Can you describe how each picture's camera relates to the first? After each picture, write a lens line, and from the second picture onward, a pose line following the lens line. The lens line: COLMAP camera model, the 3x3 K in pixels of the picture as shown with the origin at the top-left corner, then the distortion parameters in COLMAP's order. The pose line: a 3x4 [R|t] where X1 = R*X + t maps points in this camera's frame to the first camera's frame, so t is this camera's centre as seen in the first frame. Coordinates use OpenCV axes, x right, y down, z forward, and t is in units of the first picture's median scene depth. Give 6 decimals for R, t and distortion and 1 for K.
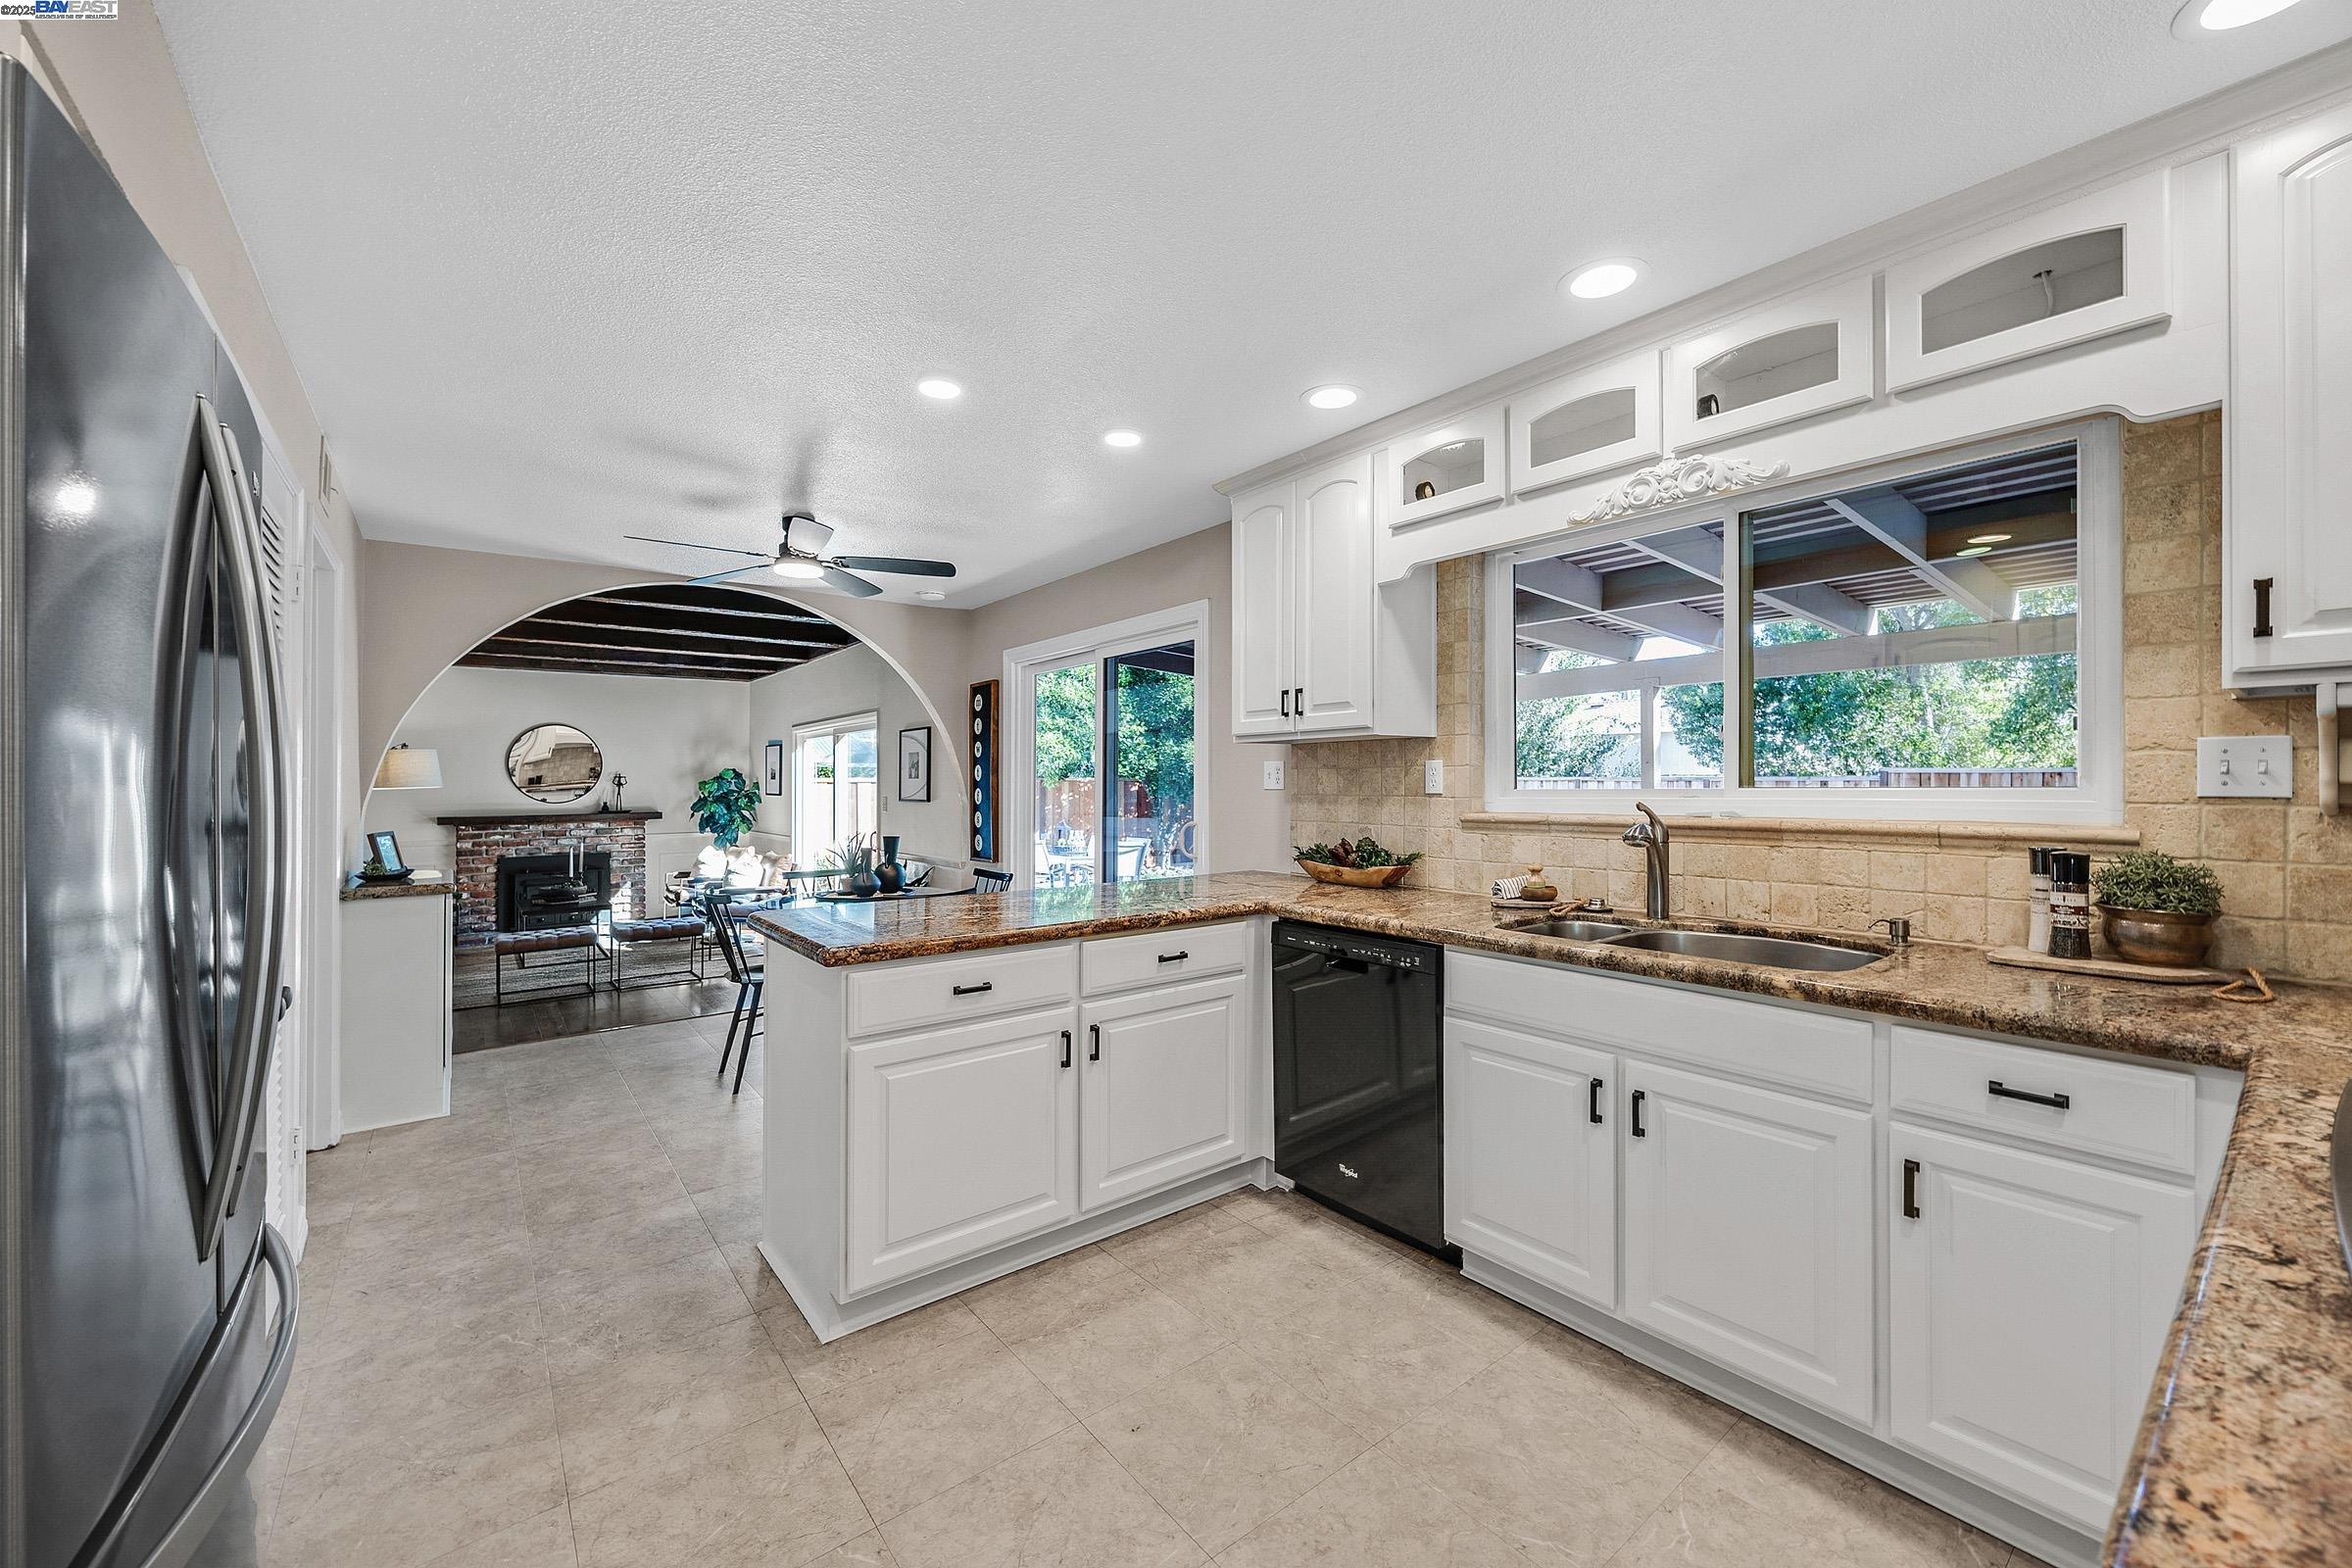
lens RADIAL K [[911.3, 0, 1181.3], [0, 911.3, 769.8], [0, 0, 1]] dist [-0.002389, -0.000005]
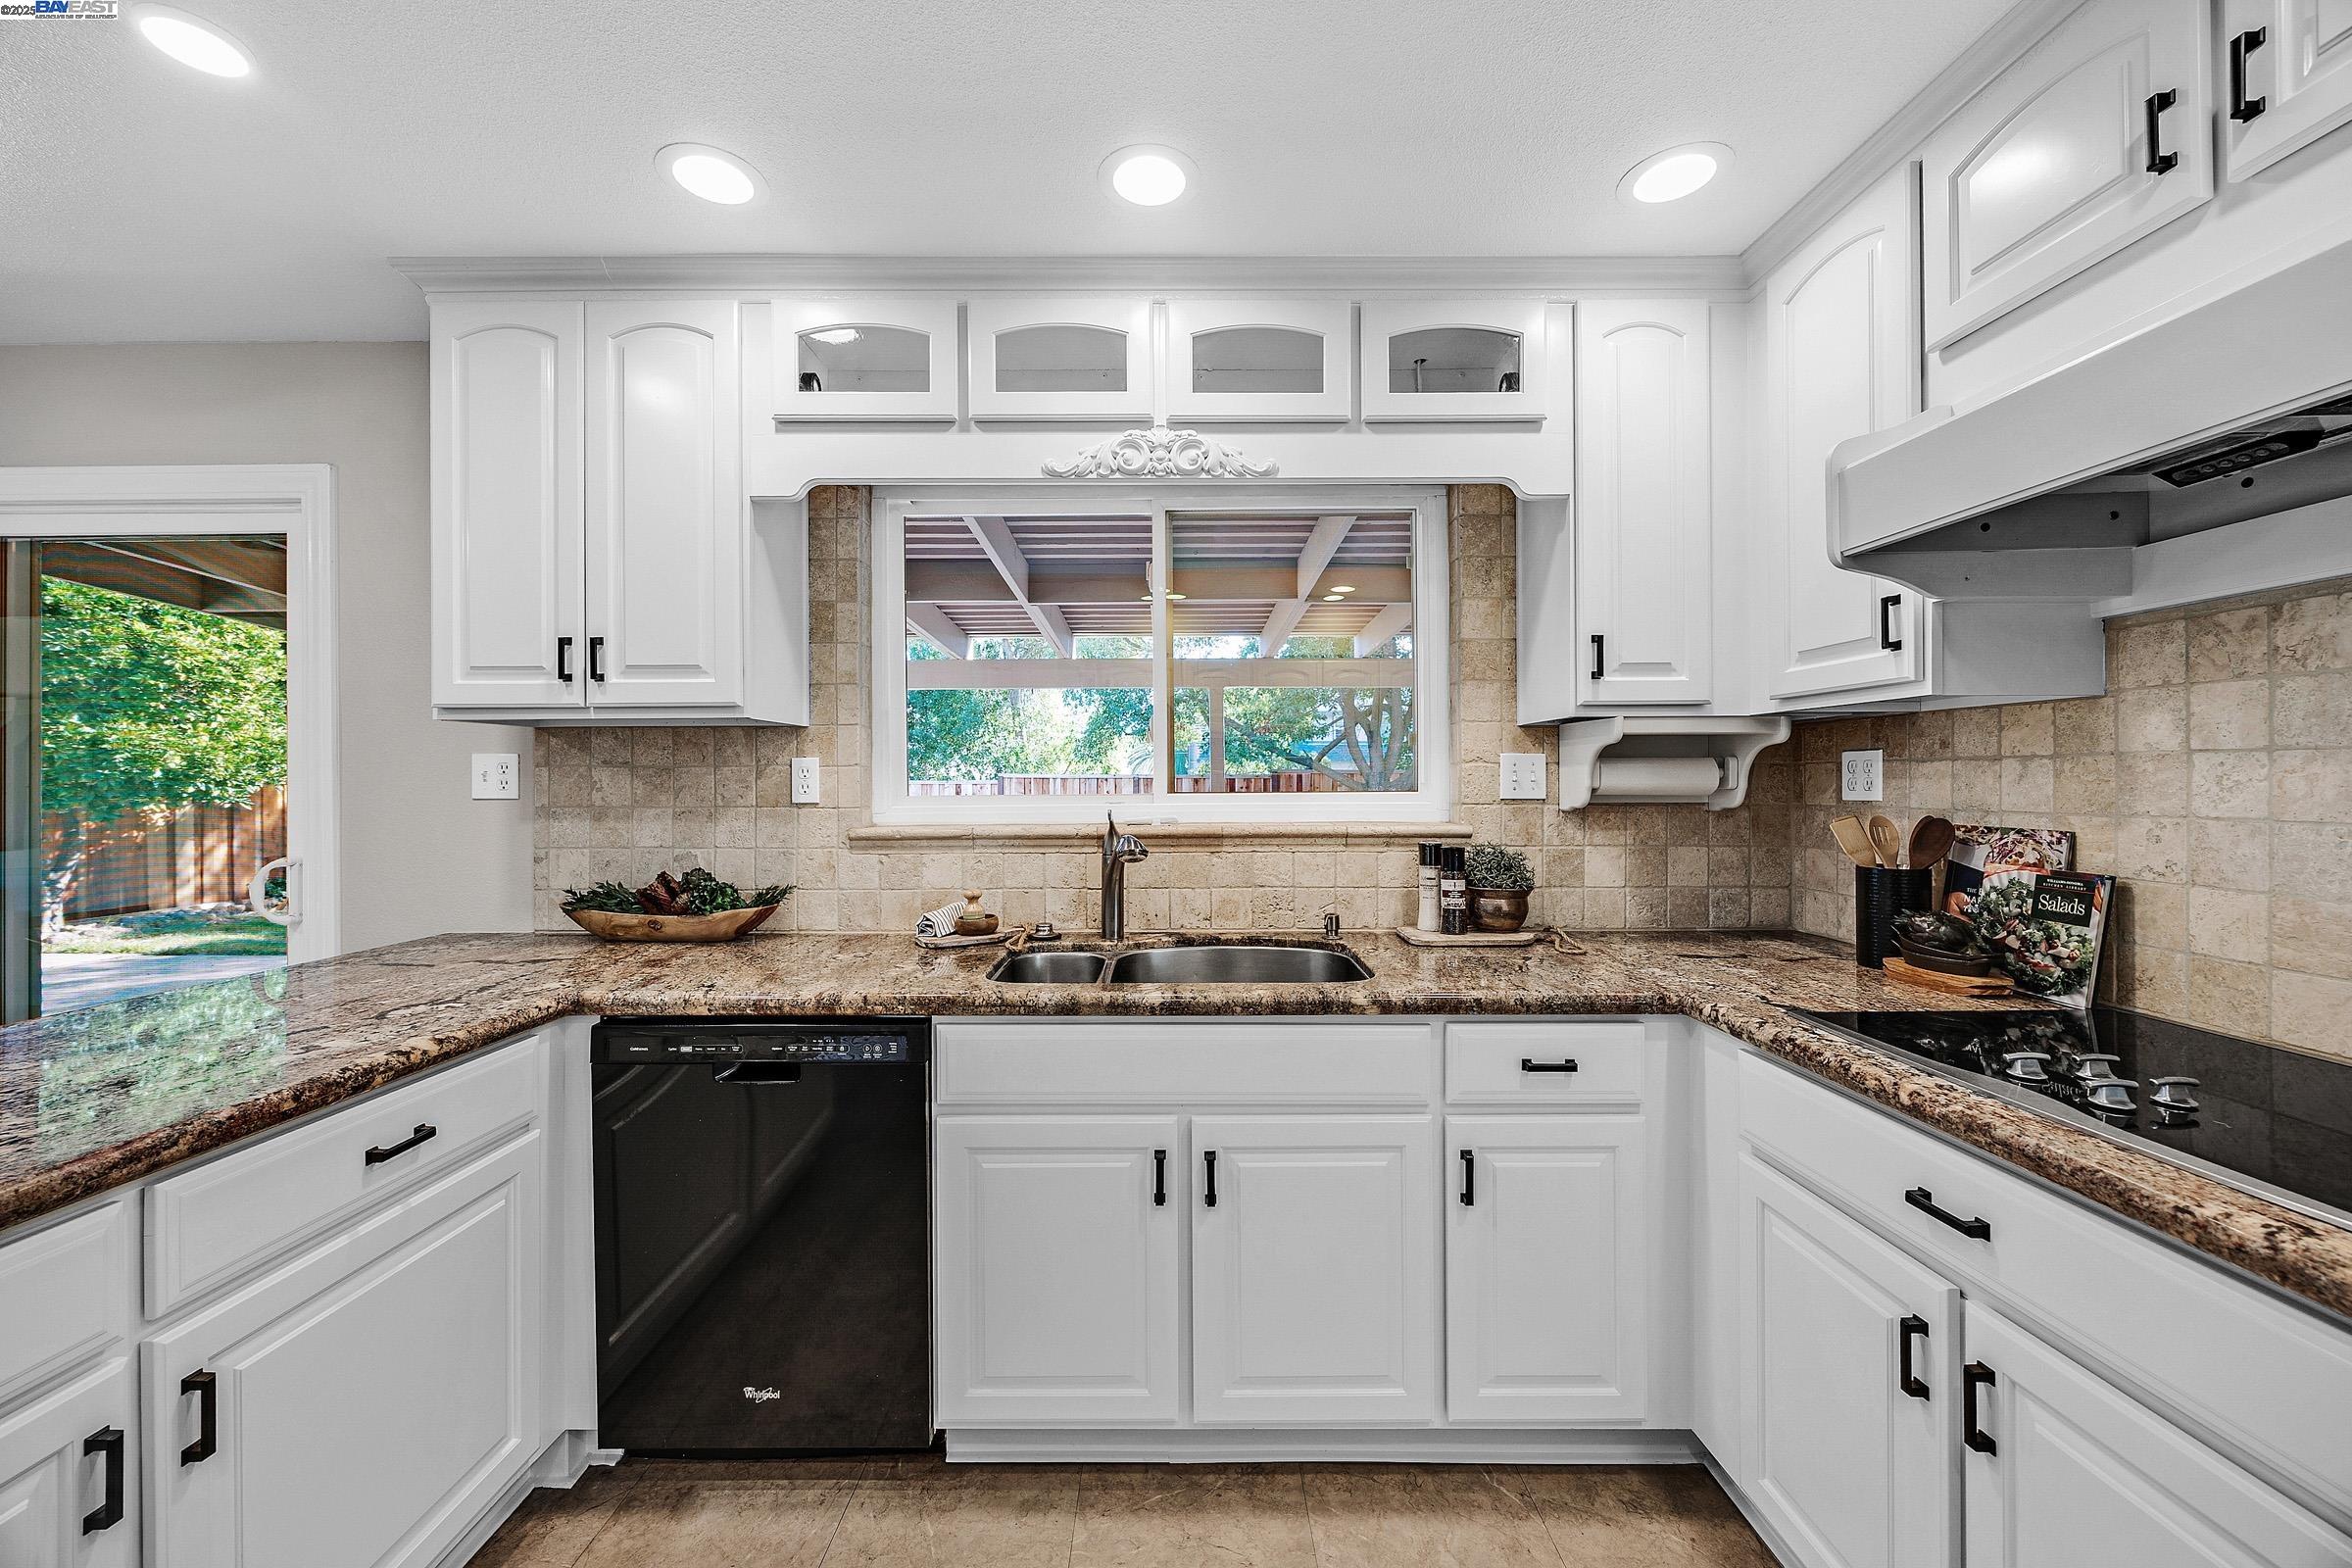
lens RADIAL K [[907.9, 0, 1183.7], [0, 907.9, 785.8], [0, 0, 1]] dist [0.000195, 0.000247]
pose [[0.622937, -0.000165, 0.782272, -0.109577], [-0.010987, 0.999899, 0.008960, 0.002400], [-0.782195, -0.014177, 0.622873, 0.309197]]
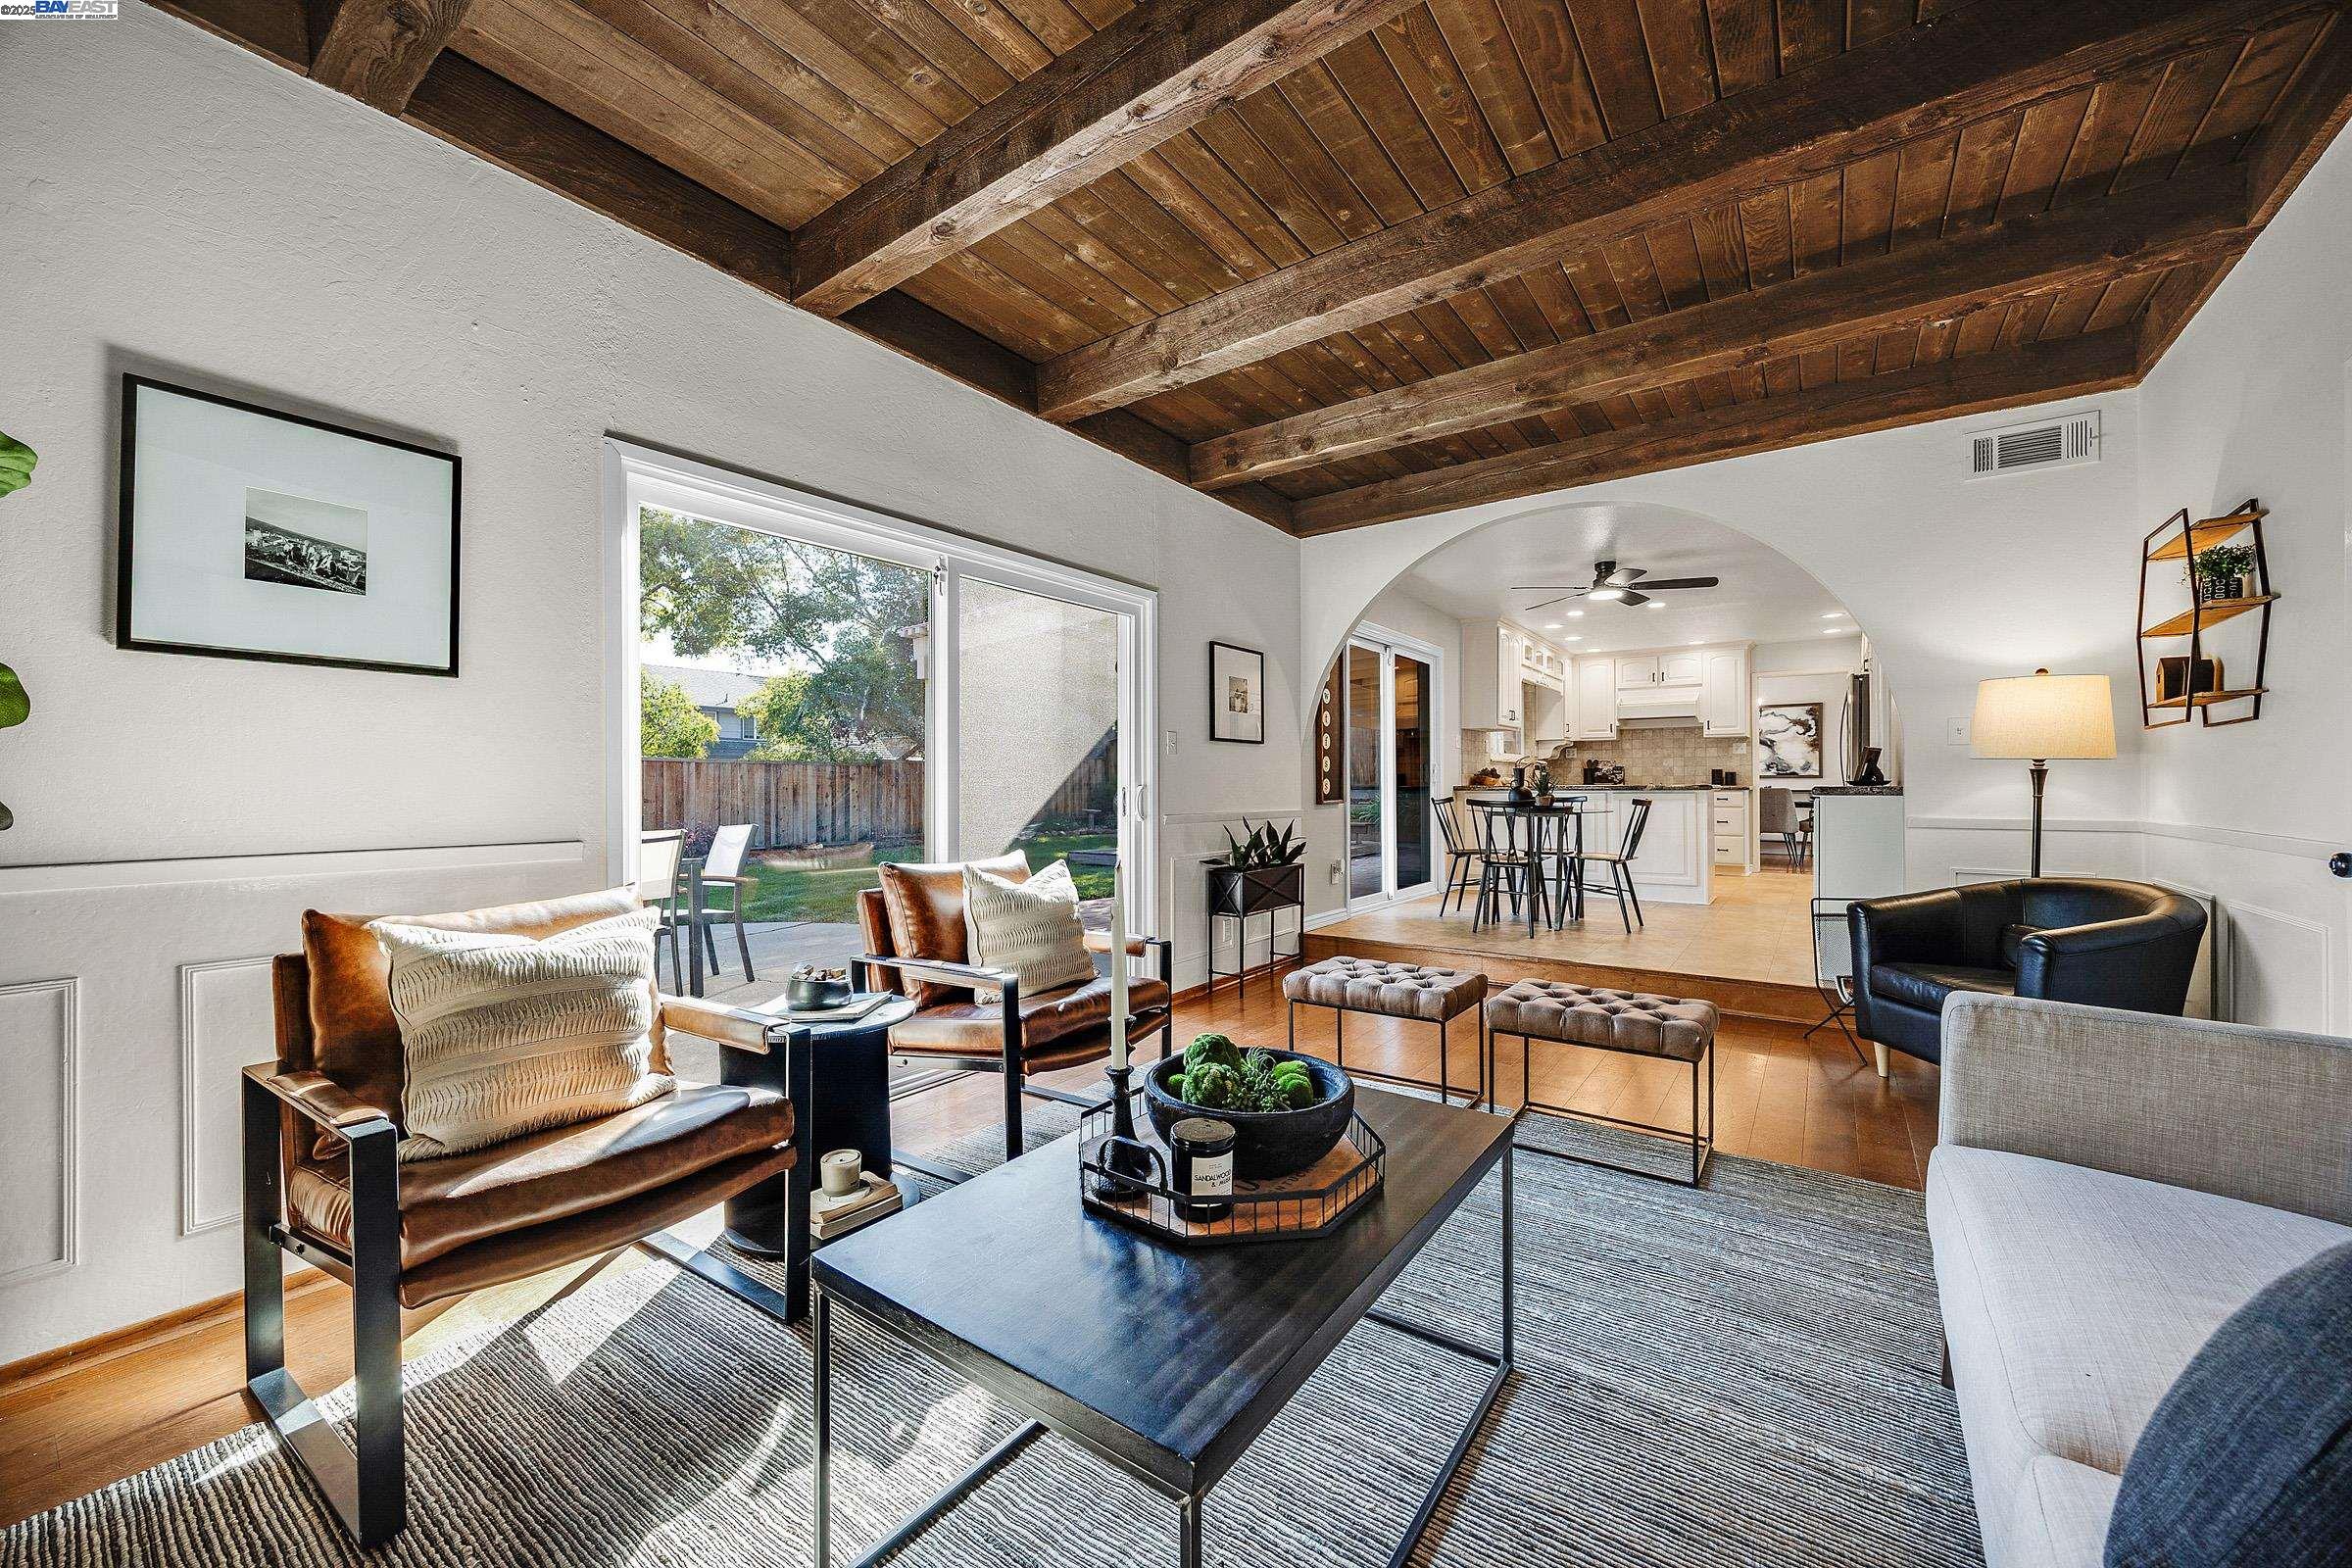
lens RADIAL K [[897.1, 0, 1177.4], [0, 897.1, 785.7], [0, 0, 1]] dist [0.000420, -0.000173]
pose [[-0.271613, 0.006058, 0.962387, -2.184765], [-0.010555, 0.999901, -0.009273, 0.169096], [-0.962349, -0.012676, -0.271523, 2.727599]]
